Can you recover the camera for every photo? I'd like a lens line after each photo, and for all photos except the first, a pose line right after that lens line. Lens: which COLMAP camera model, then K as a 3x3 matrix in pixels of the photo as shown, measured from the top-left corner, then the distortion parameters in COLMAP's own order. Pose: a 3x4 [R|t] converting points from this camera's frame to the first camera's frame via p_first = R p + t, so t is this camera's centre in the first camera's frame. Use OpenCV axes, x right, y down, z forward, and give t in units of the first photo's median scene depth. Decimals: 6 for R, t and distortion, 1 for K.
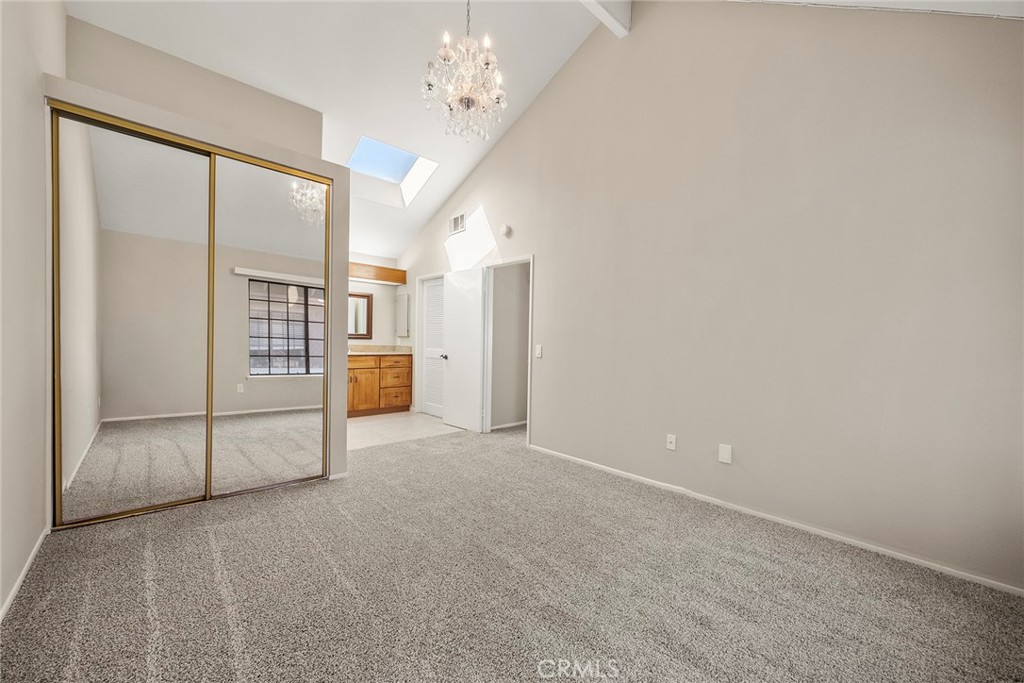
lens RADIAL K [[400.2, 0, 510.7], [0, 400.2, 342.4], [0, 0, 1]] dist [-0.002530, -0.000164]
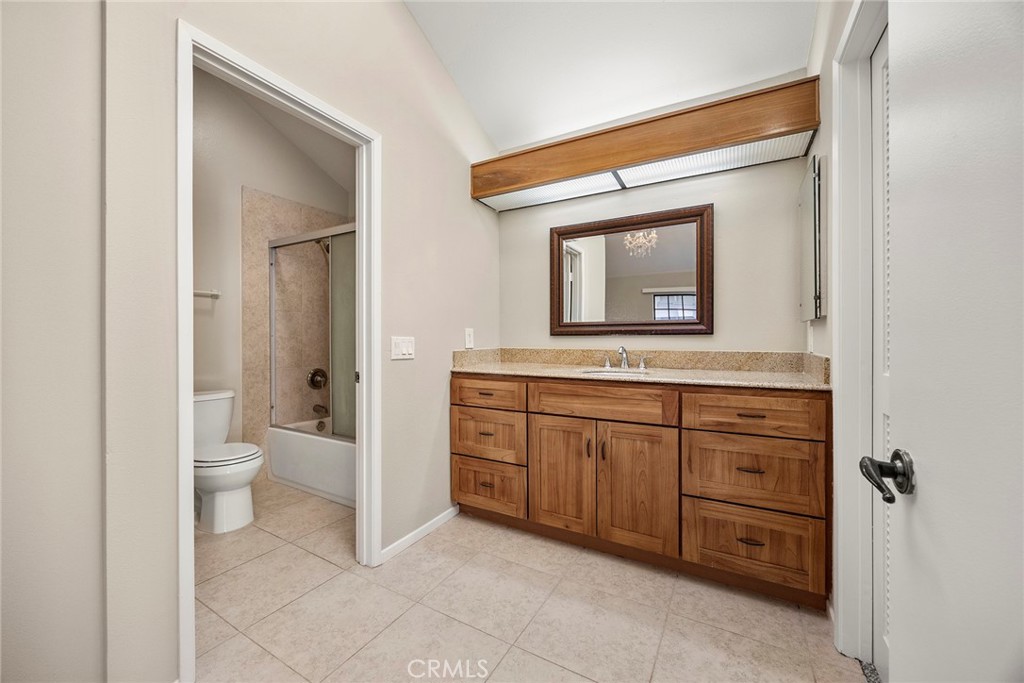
lens RADIAL K [[400.2, 0, 509.8], [0, 400.2, 338.8], [0, 0, 1]] dist [-0.002530, -0.000164]
pose [[0.300154, -0.018299, -0.953715, -0.073148], [0.000887, 0.999821, -0.018905, 0.001838], [0.953890, 0.004828, 0.300117, 0.762293]]
